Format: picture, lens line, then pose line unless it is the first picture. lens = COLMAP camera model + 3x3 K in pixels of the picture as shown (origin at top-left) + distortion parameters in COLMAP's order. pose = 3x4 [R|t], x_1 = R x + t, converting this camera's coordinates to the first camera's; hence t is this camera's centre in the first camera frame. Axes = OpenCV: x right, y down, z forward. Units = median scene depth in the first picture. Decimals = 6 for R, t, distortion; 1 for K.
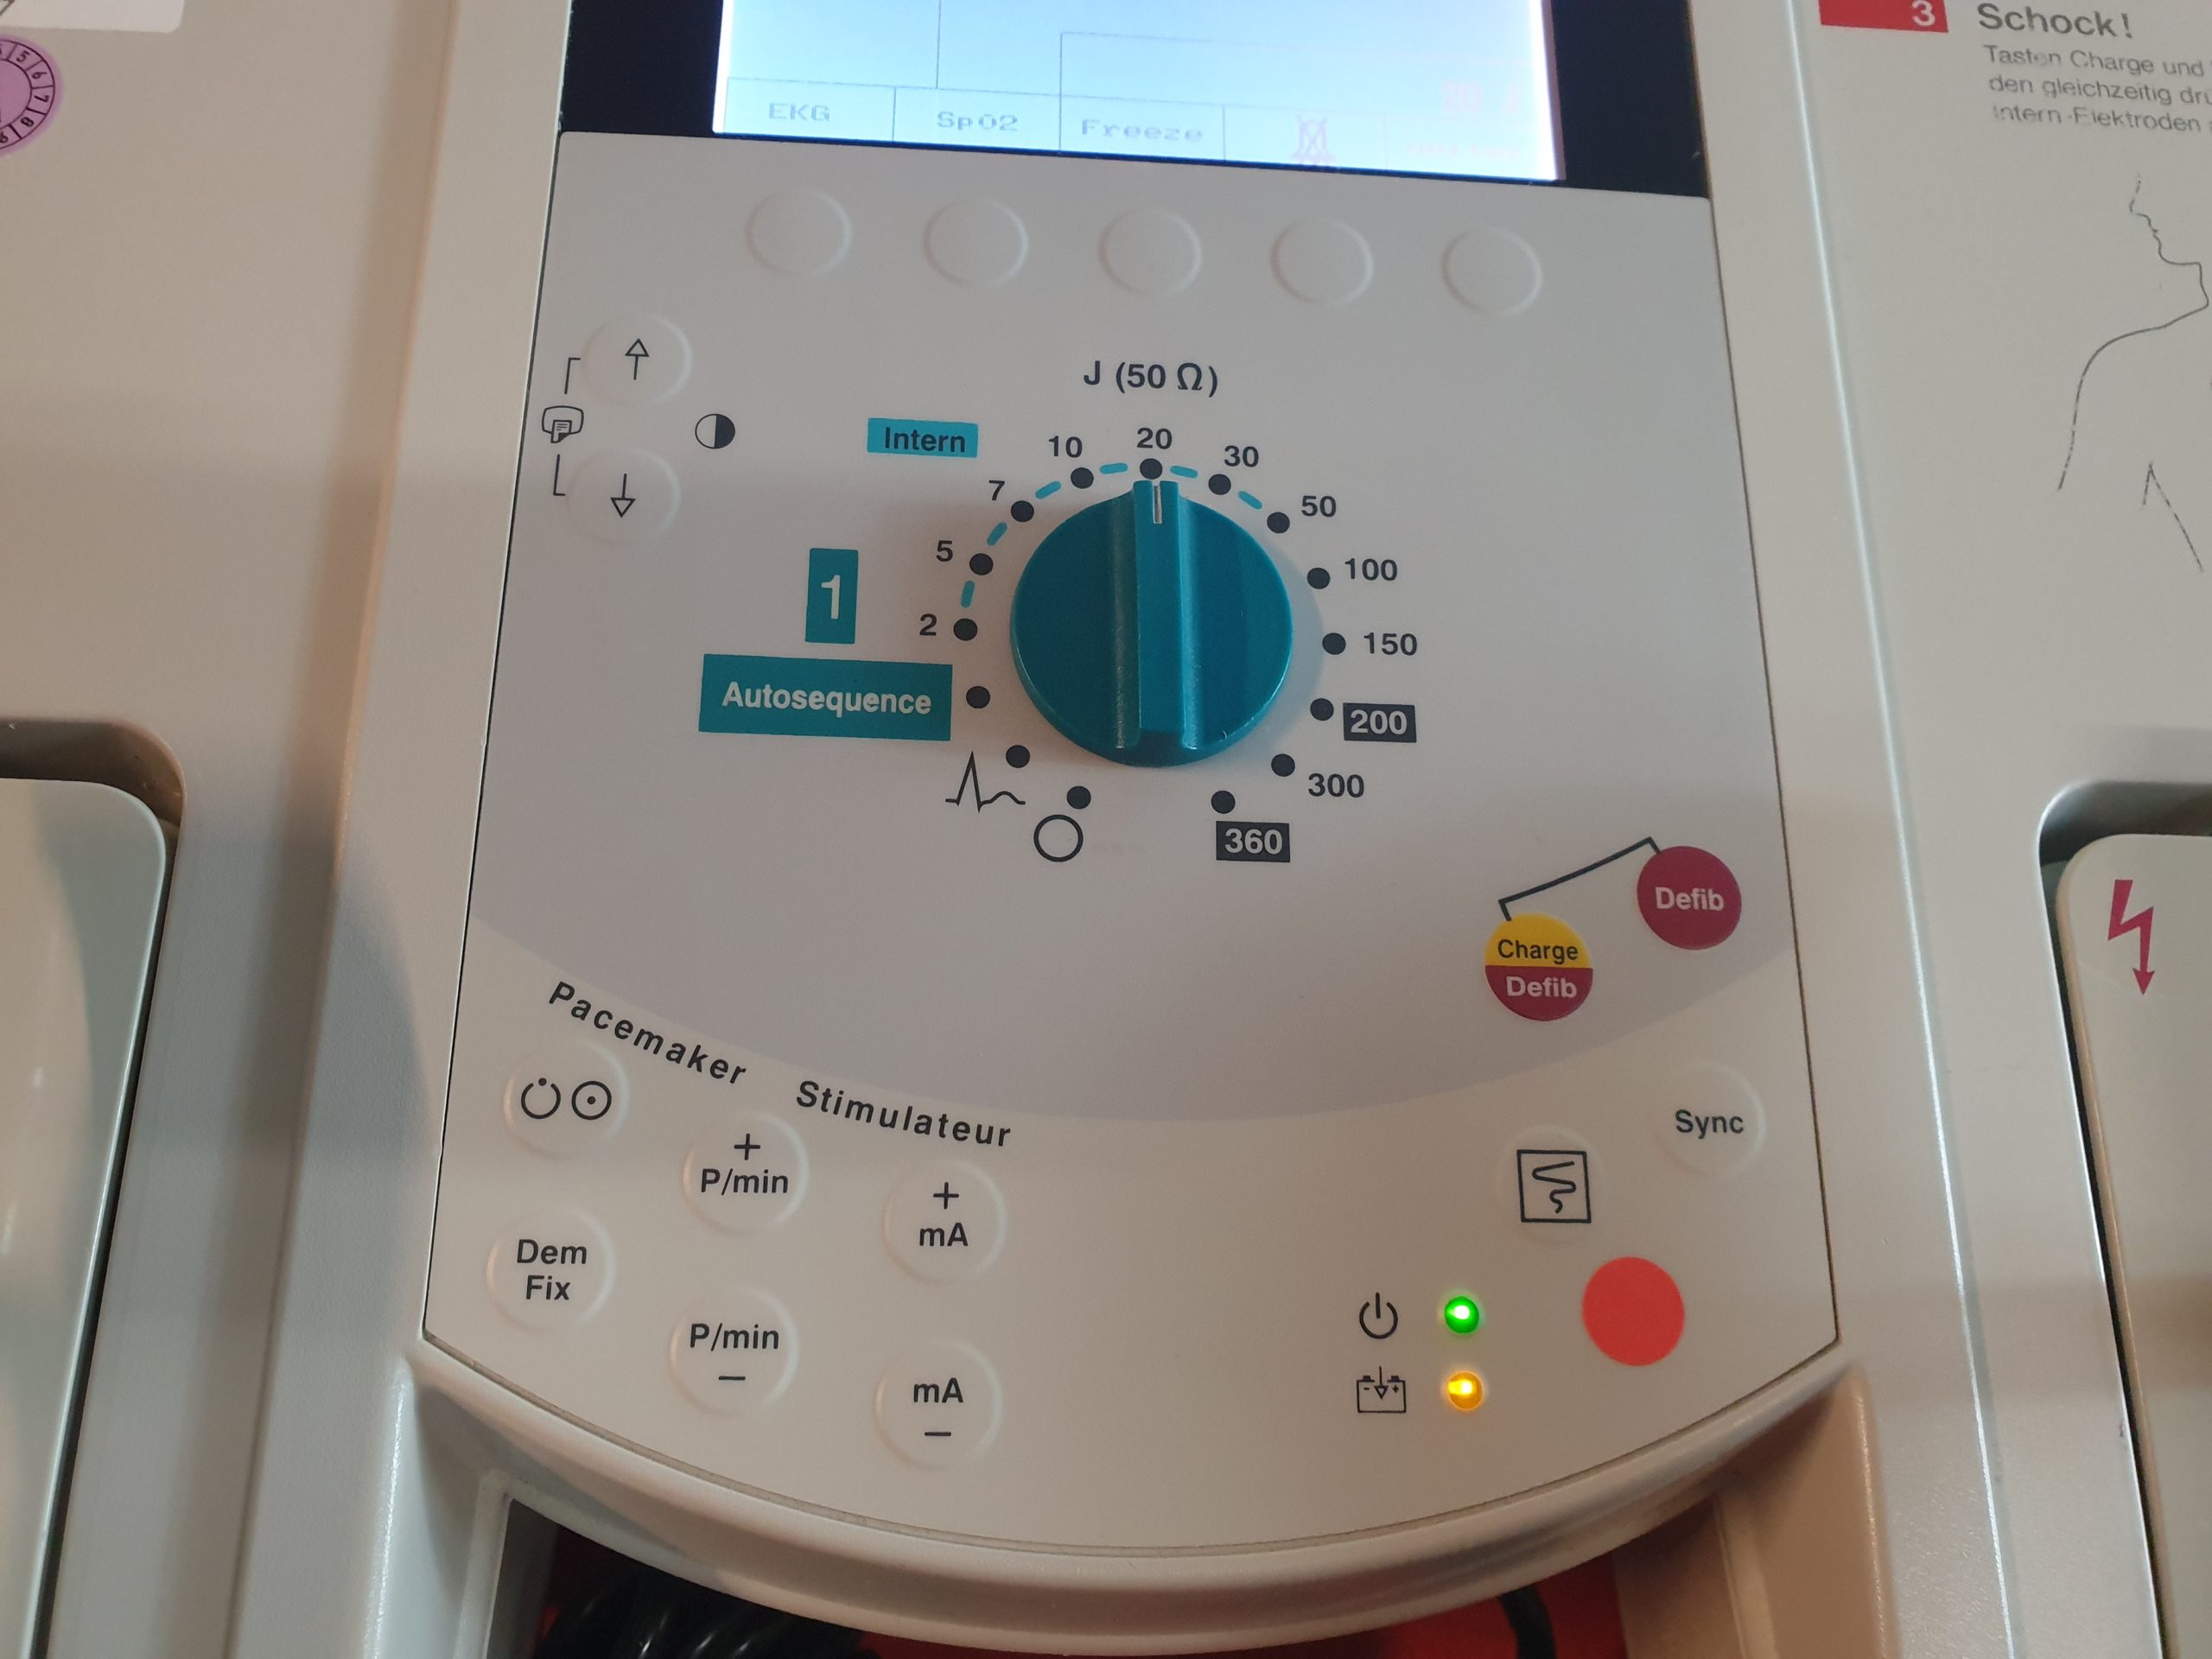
lens RADIAL K [[1781.0, 0, 1085.1], [0, 1781.0, 834.4], [0, 0, 1]] dist [-0.013025, -0.041309]
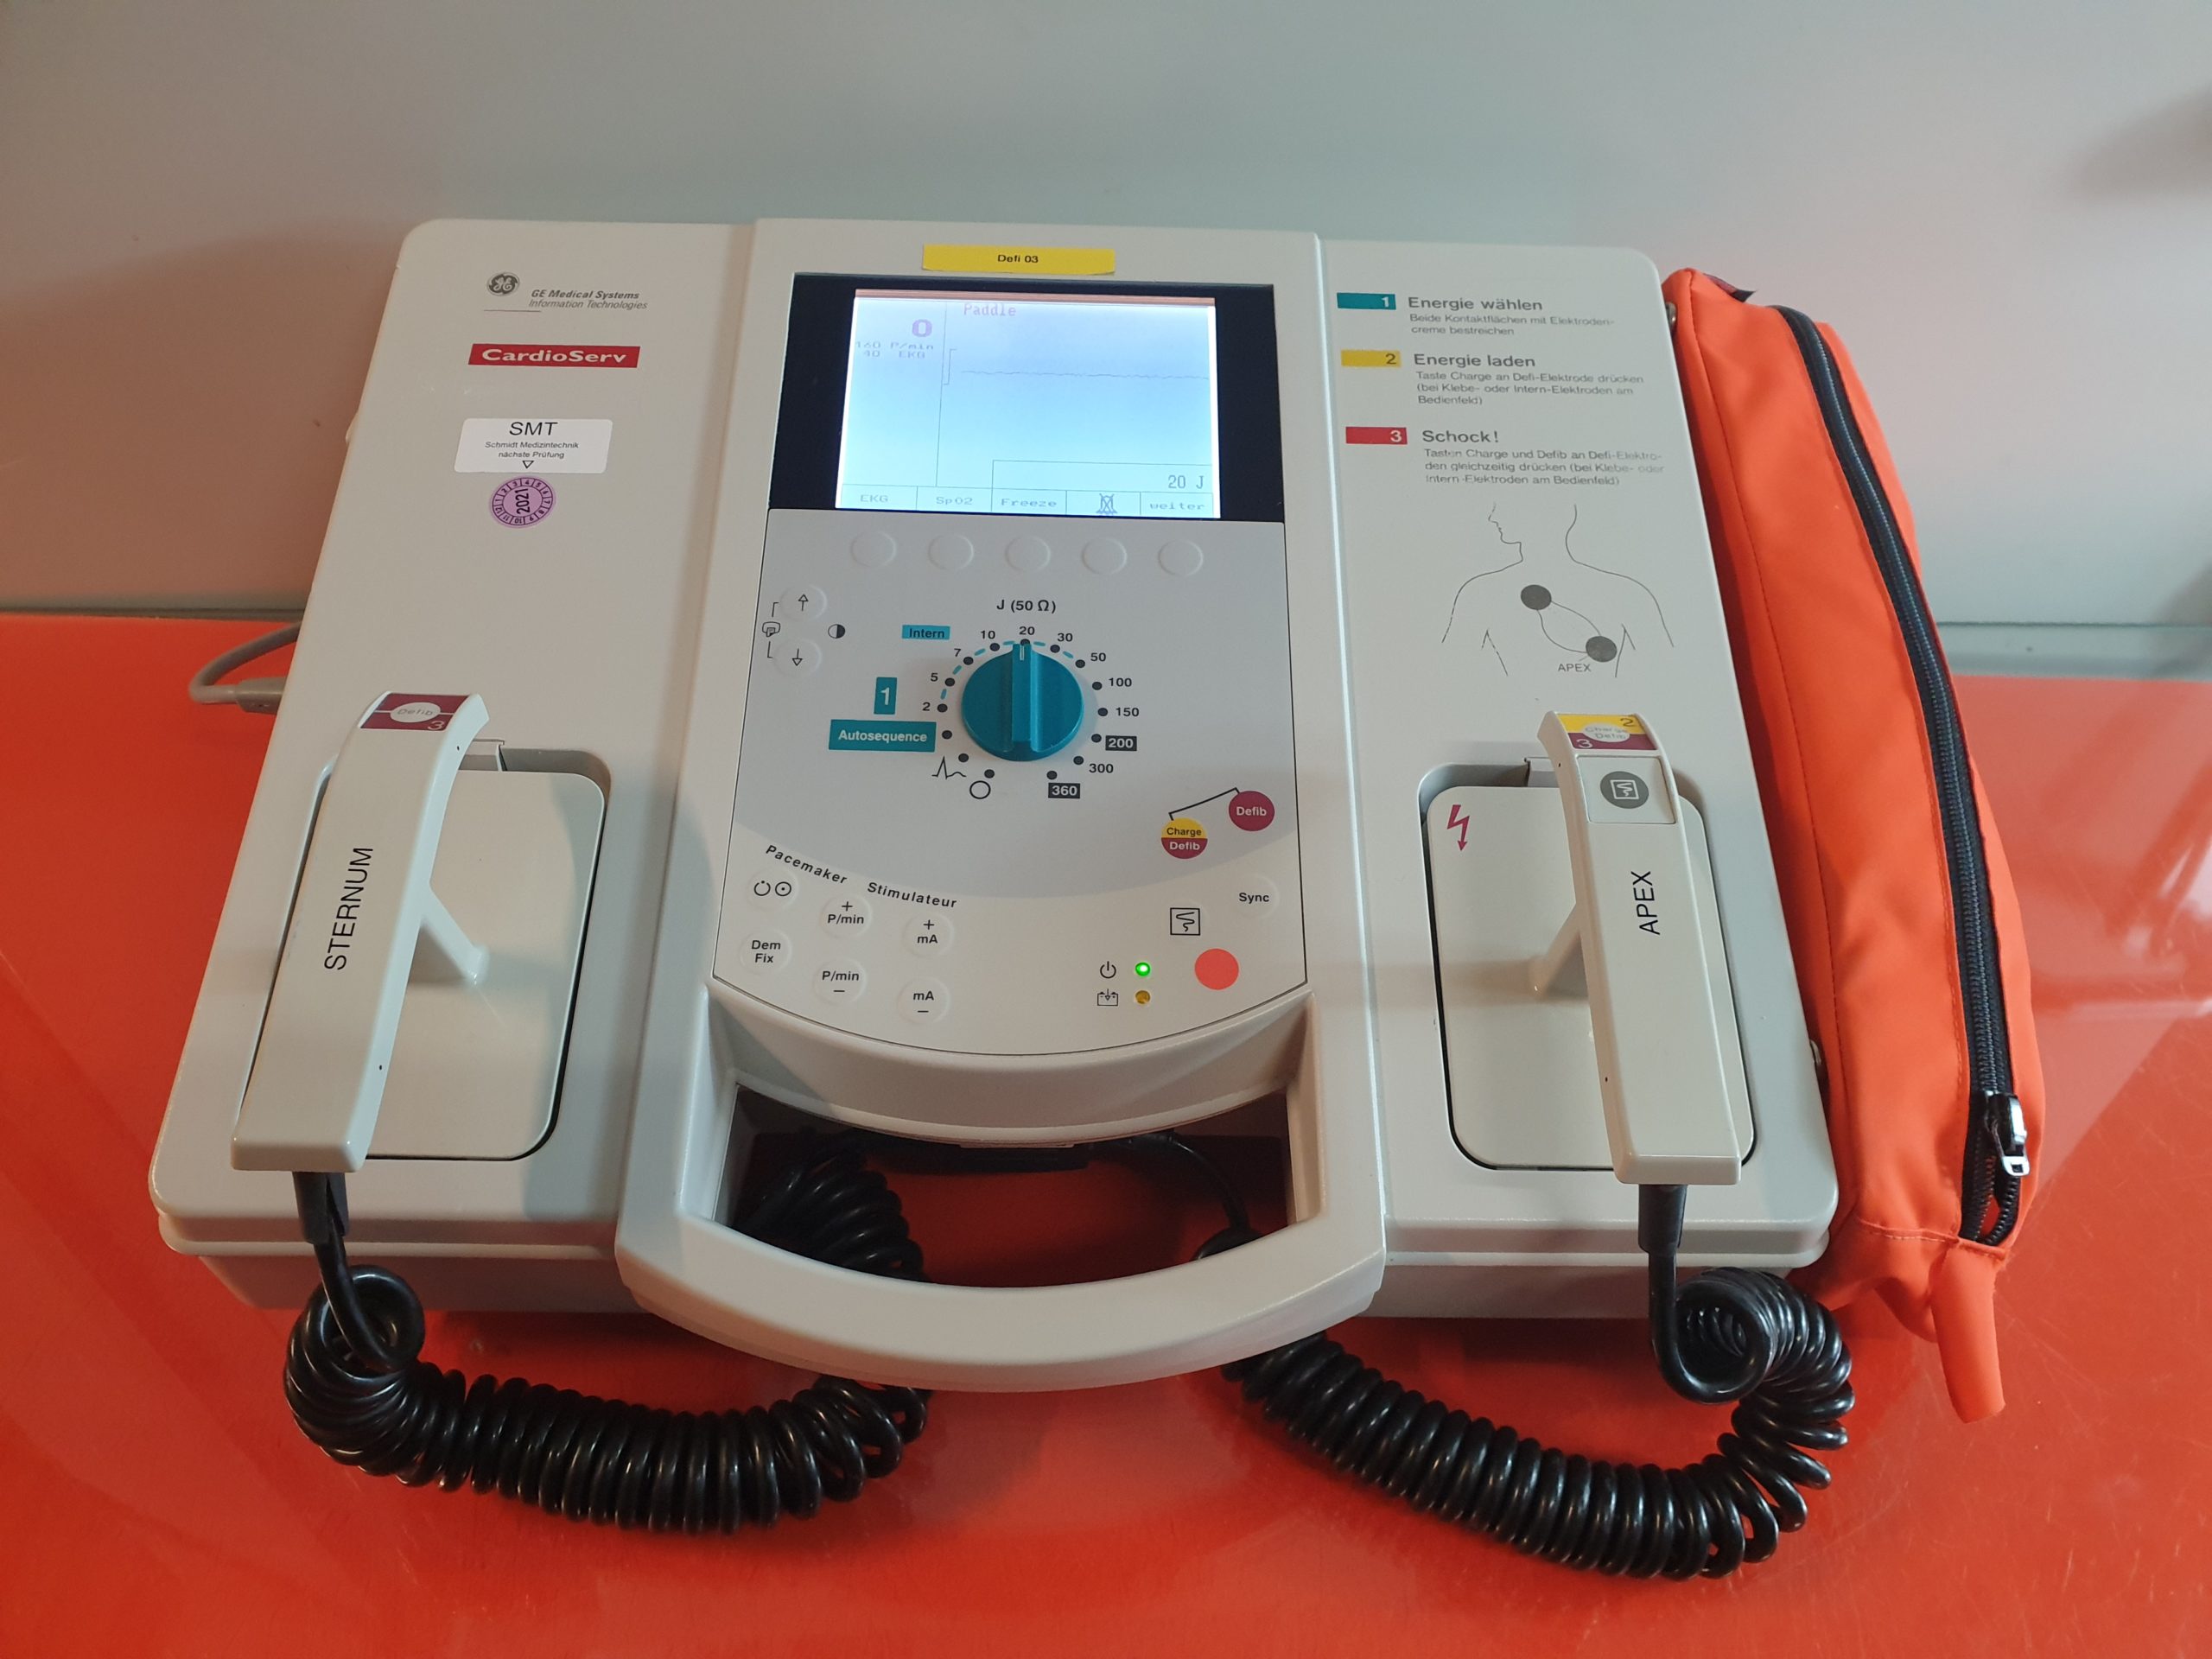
lens RADIAL K [[1781.0, 0, 1115.3], [0, 1781.0, 836.7], [0, 0, 1]] dist [-0.013025, -0.041309]
pose [[0.999200, -0.021980, -0.033419, 0.232070], [0.015411, 0.982535, -0.185441, 0.483300], [0.036911, 0.184777, 0.982087, -1.243548]]
